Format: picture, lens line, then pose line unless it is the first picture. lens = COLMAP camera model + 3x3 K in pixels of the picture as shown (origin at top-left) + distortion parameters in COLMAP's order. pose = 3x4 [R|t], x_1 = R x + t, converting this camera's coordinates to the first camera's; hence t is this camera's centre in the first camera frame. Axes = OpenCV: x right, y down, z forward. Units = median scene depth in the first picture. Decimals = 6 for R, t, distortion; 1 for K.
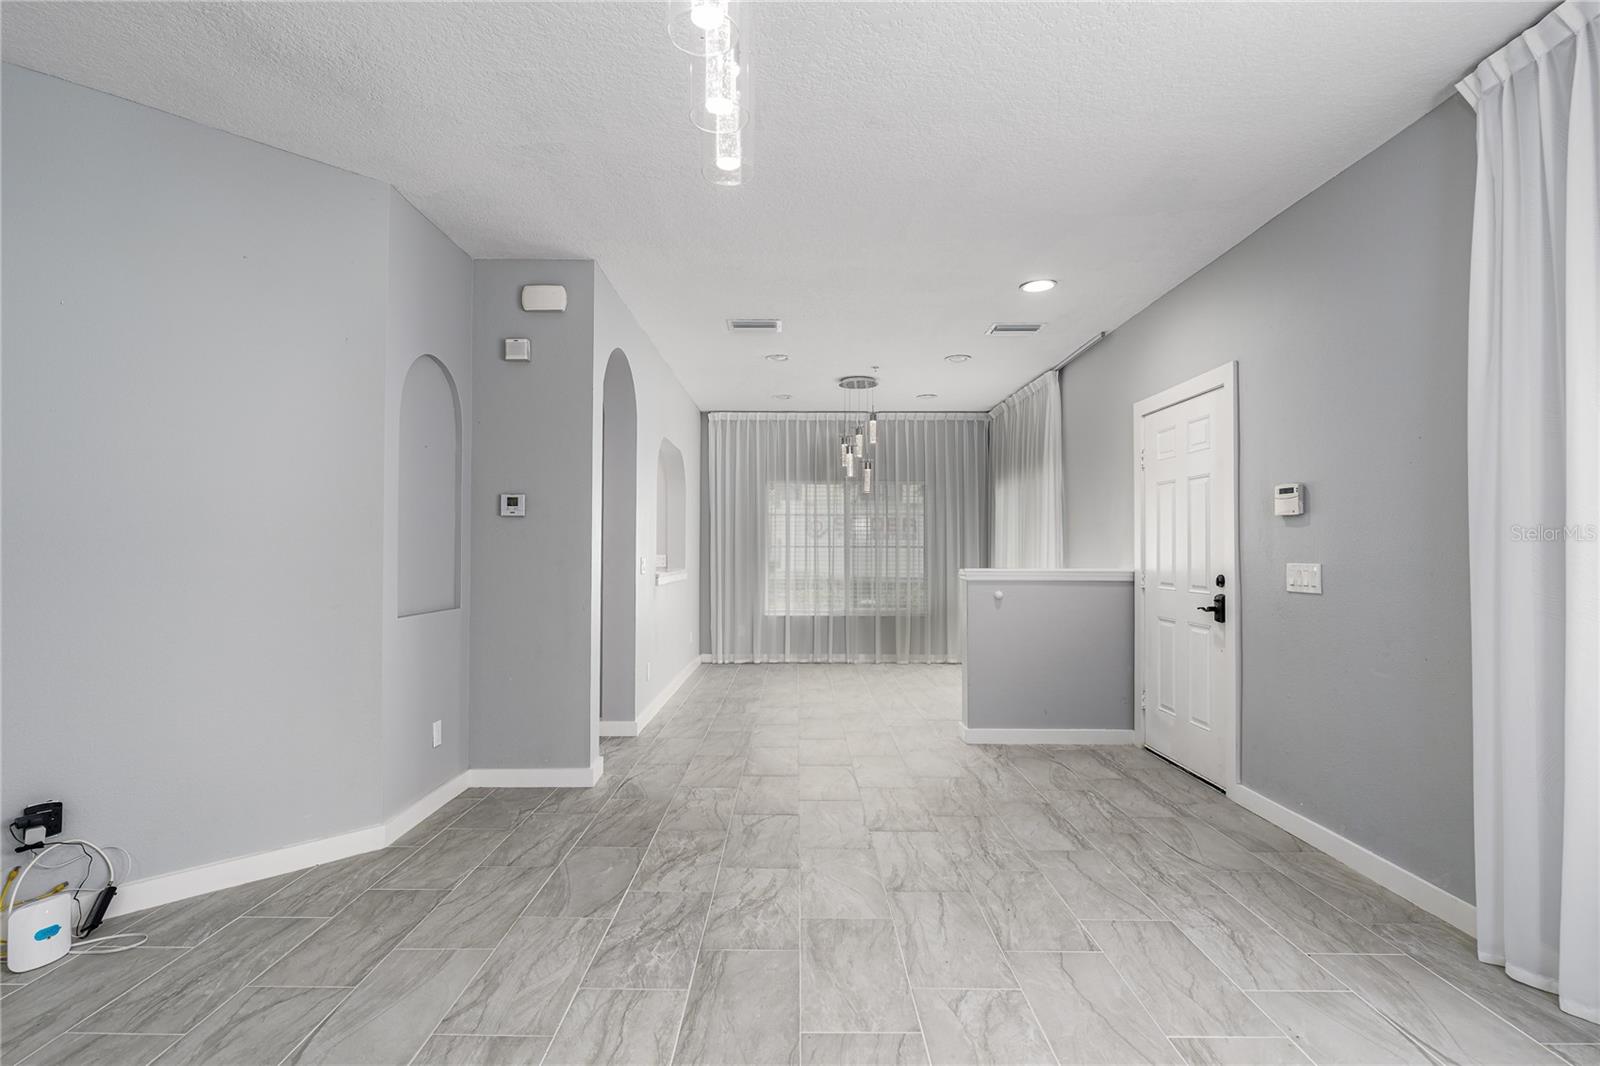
lens RADIAL K [[781.5, 0, 794.9], [0, 781.5, 544.4], [0, 0, 1]] dist [-0.001383, 0.004505]
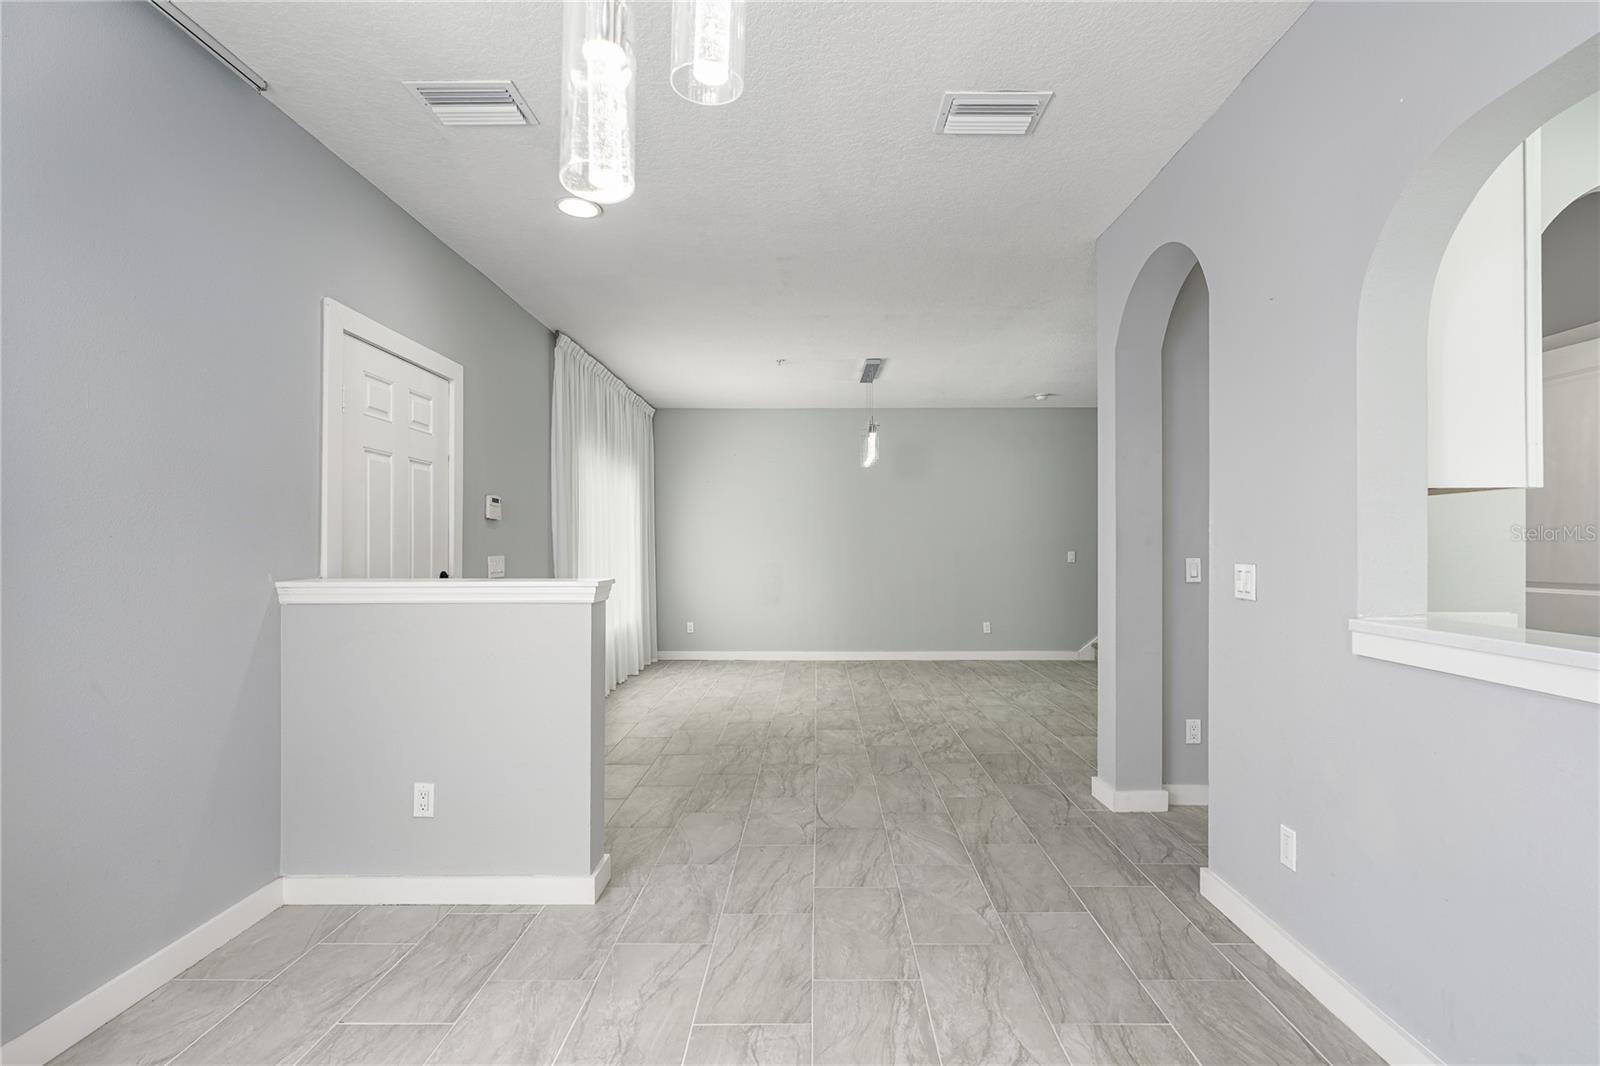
lens RADIAL K [[780.1, 0, 787.2], [0, 780.1, 557.3], [0, 0, 1]] dist [0.044156, 0.000492]
pose [[-0.999290, -0.008237, 0.036756, 0.088705], [-0.008108, 0.999960, 0.003666, 0.015812], [-0.036785, 0.003366, -0.999318, 2.085156]]
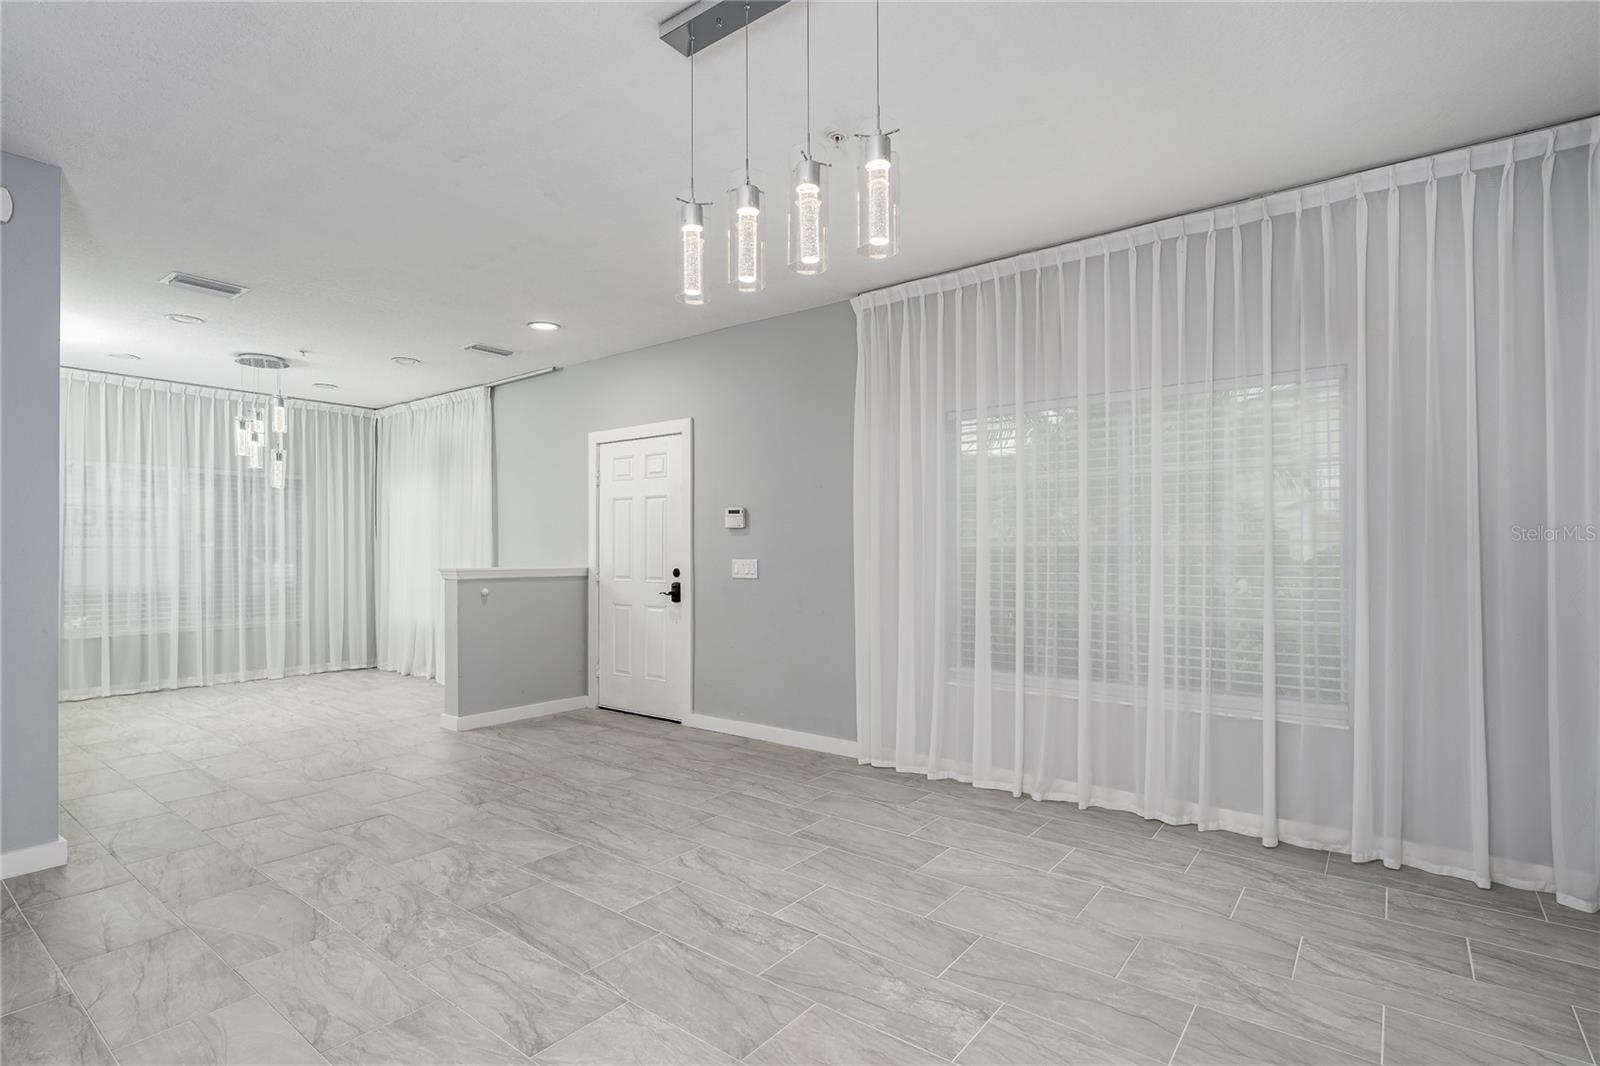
lens RADIAL K [[781.5, 0, 802.7], [0, 781.5, 544.0], [0, 0, 1]] dist [-0.001383, 0.004505]
pose [[0.607565, 0.004667, 0.794257, -0.452541], [-0.004510, 0.999987, -0.002427, -0.002129], [-0.794257, -0.002107, 0.607578, -0.032456]]
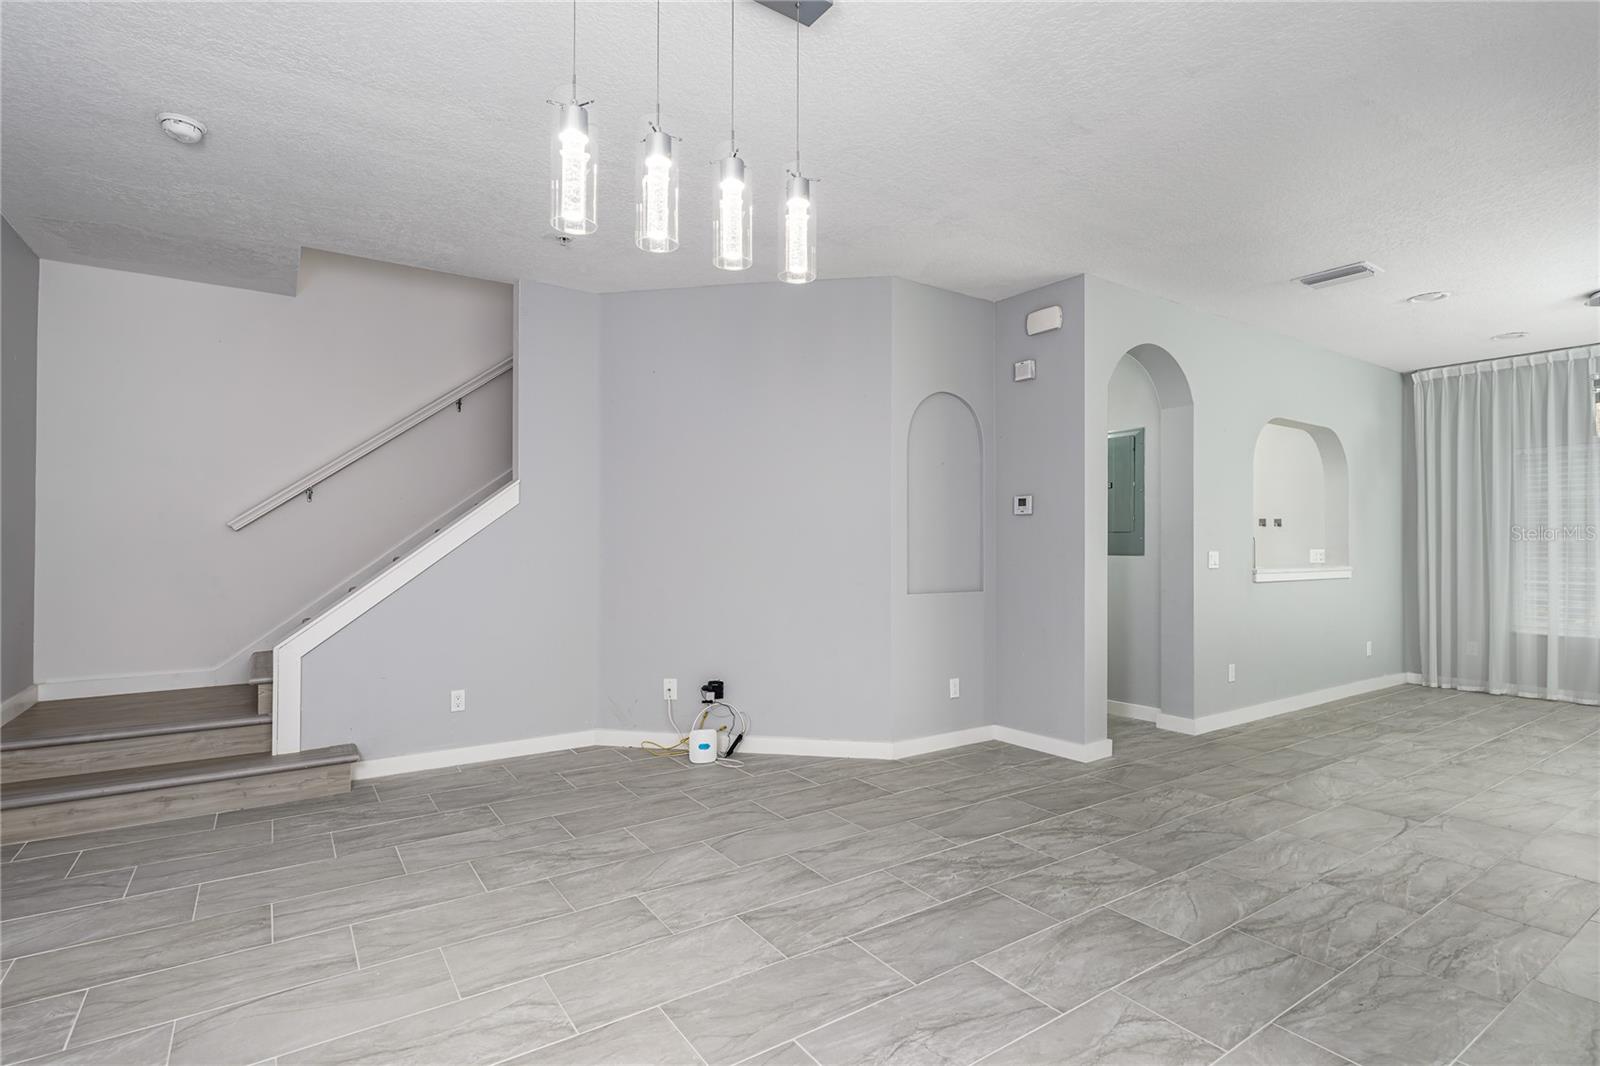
lens RADIAL K [[781.5, 0, 808.9], [0, 781.5, 534.1], [0, 0, 1]] dist [-0.001383, 0.004505]
pose [[0.569287, -0.015938, -0.821985, 0.429998], [0.007586, 0.999871, -0.014133, 0.008022], [0.822104, 0.001810, 0.569334, 0.079392]]
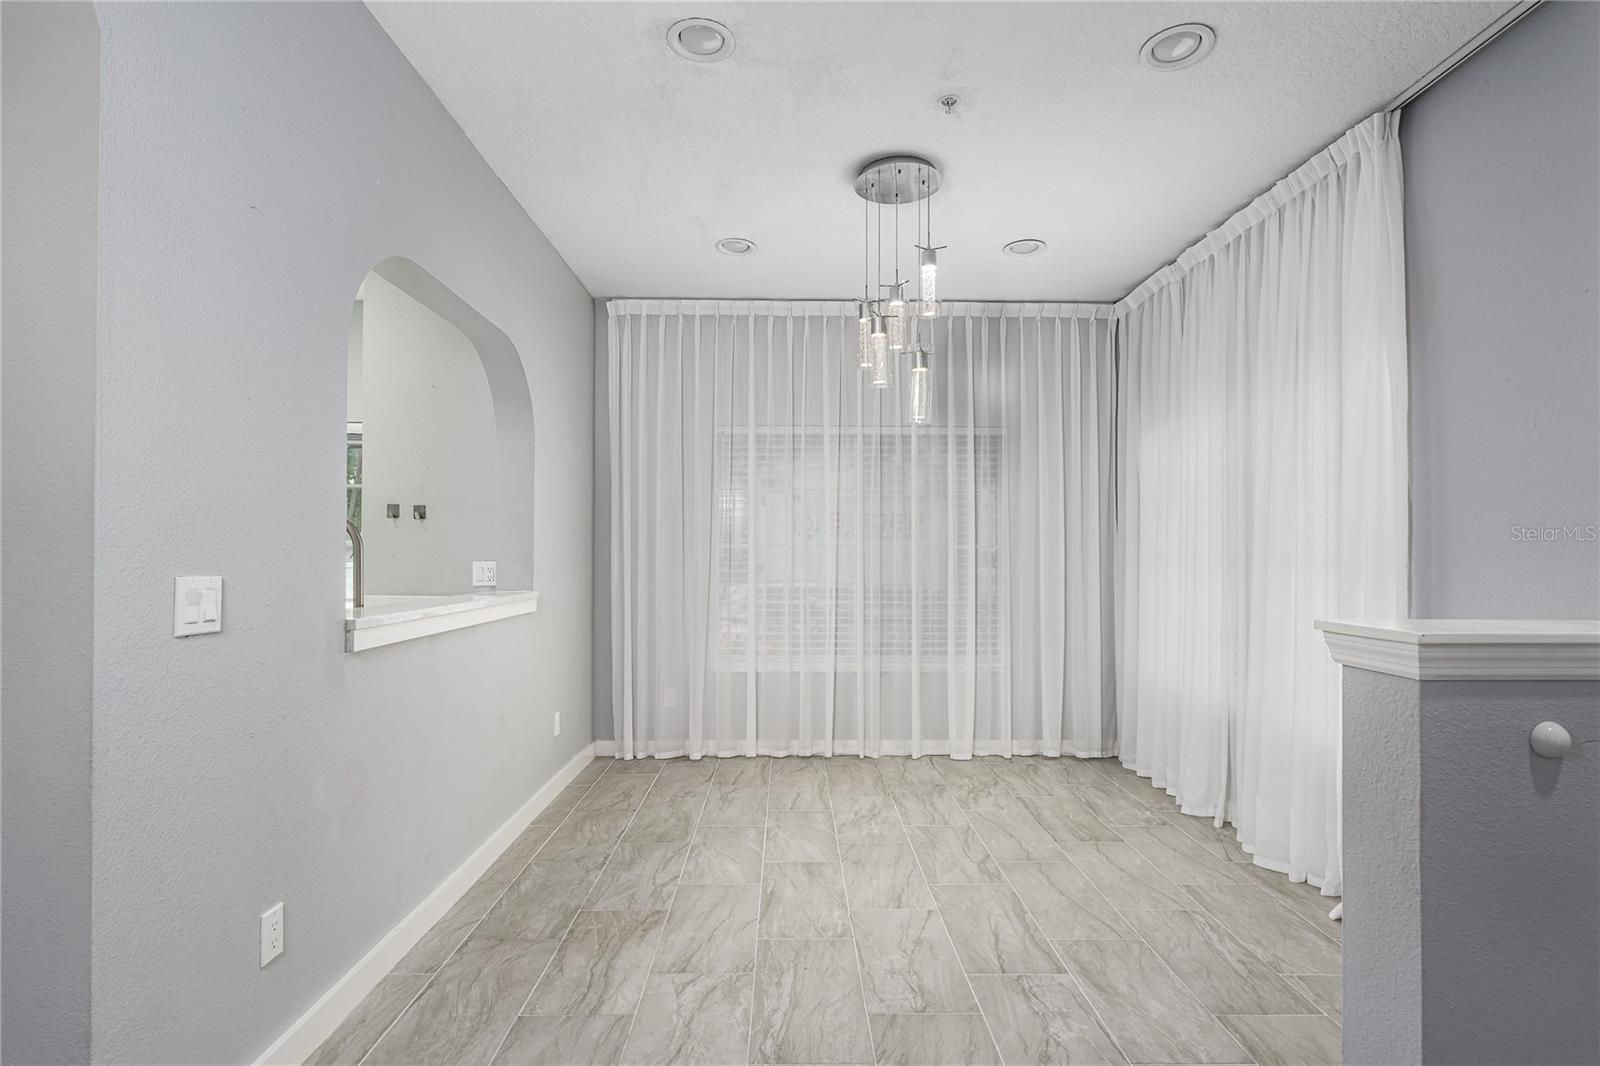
lens RADIAL K [[781.5, 0, 794.0], [0, 781.5, 551.6], [0, 0, 1]] dist [-0.001383, 0.004505]
pose [[0.999946, 0.000601, 0.010377, 0.031991], [-0.000692, 0.999962, 0.008681, 0.006193], [-0.010371, -0.008688, 0.999908, 1.005136]]
